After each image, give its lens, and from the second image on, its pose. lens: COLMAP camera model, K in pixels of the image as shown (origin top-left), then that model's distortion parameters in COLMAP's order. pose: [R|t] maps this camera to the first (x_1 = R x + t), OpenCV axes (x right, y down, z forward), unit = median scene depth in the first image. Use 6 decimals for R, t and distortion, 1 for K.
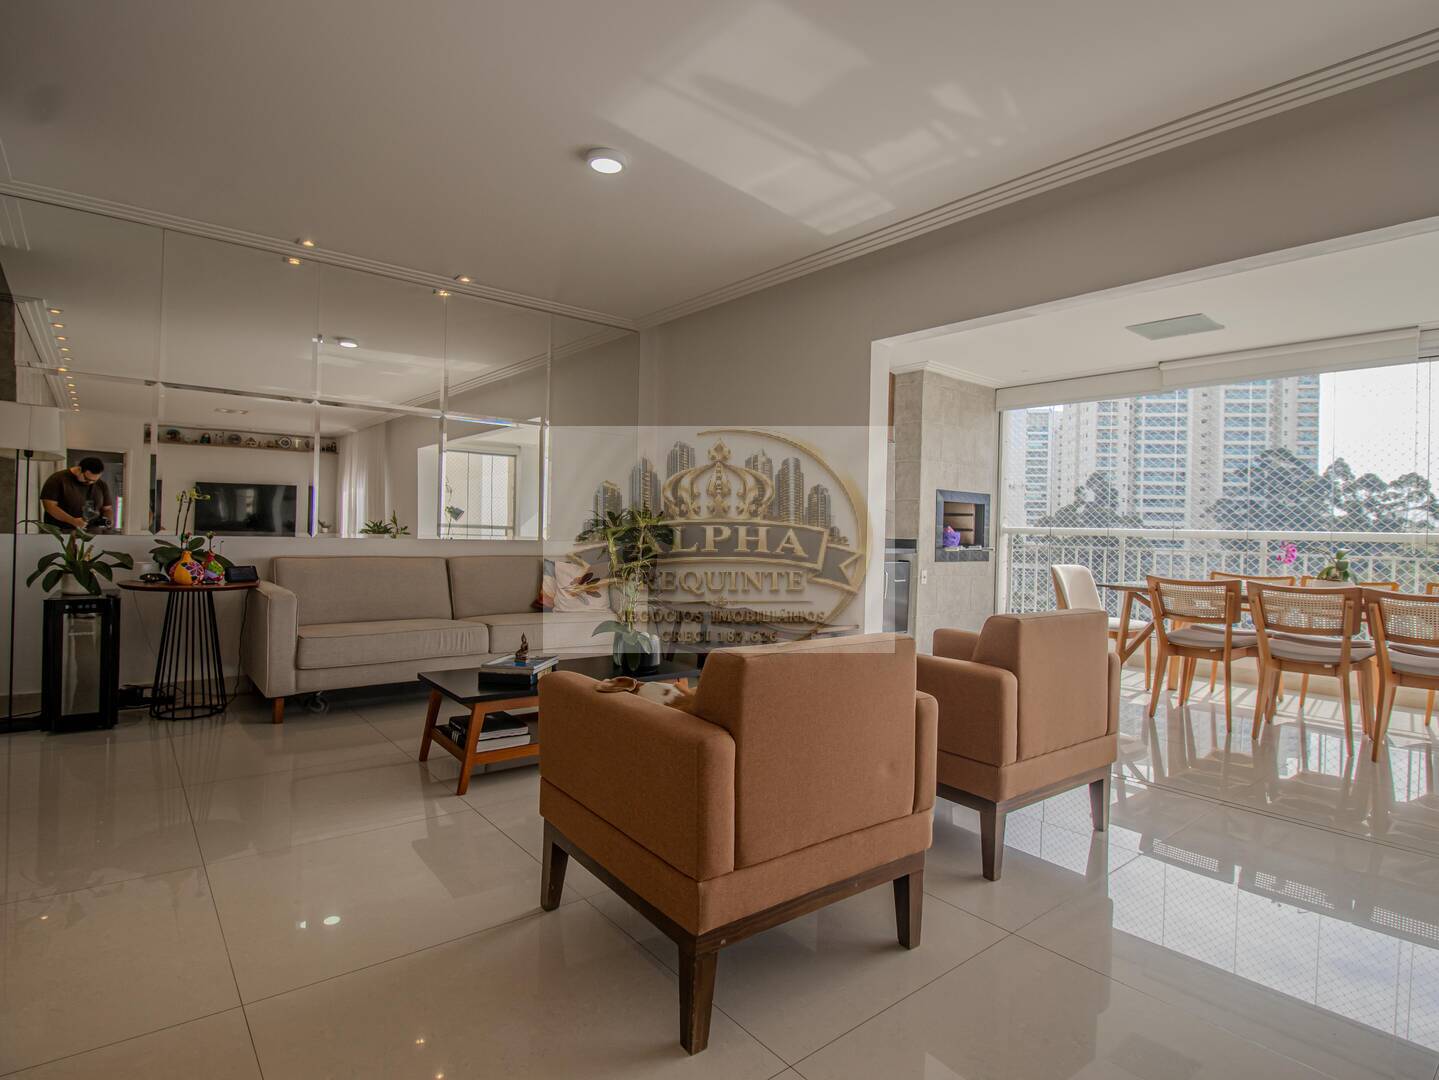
lens RADIAL K [[747.7, 0, 722.1], [0, 747.7, 530.1], [0, 0, 1]] dist [0.003637, -0.016379]
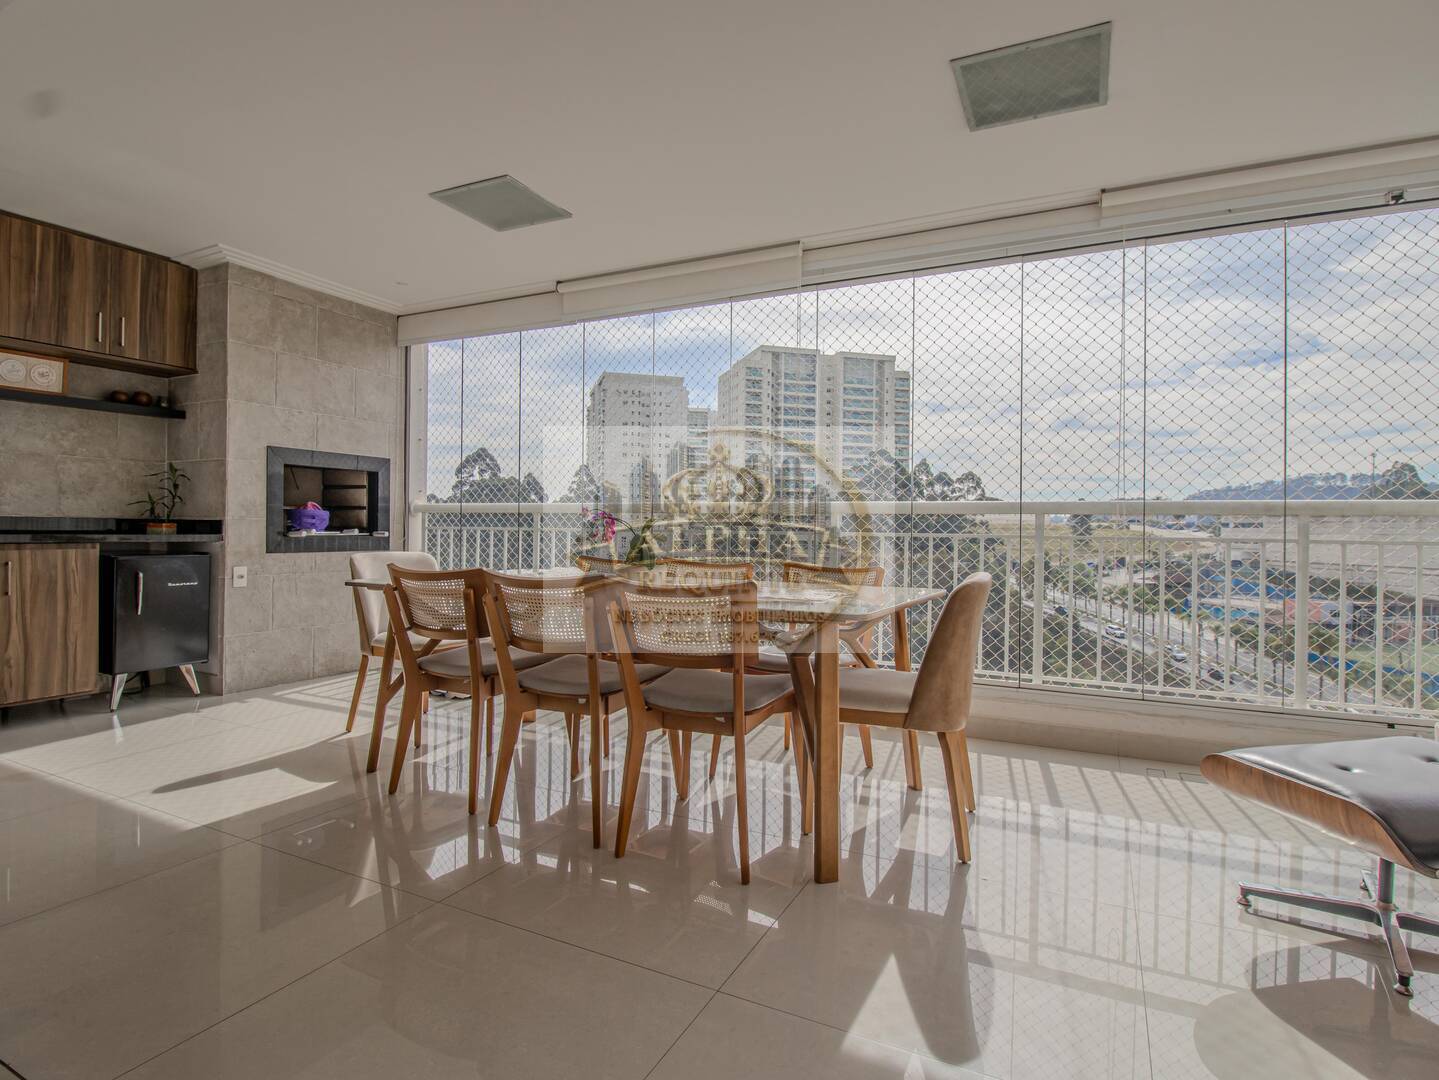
lens RADIAL K [[747.7, 0, 722.1], [0, 747.7, 530.1], [0, 0, 1]] dist [0.003637, -0.016379]
pose [[0.912001, -0.015842, 0.409883, 0.370175], [0.011736, 0.999853, 0.012530, 0.017329], [-0.410021, -0.006617, 0.912052, 0.206914]]
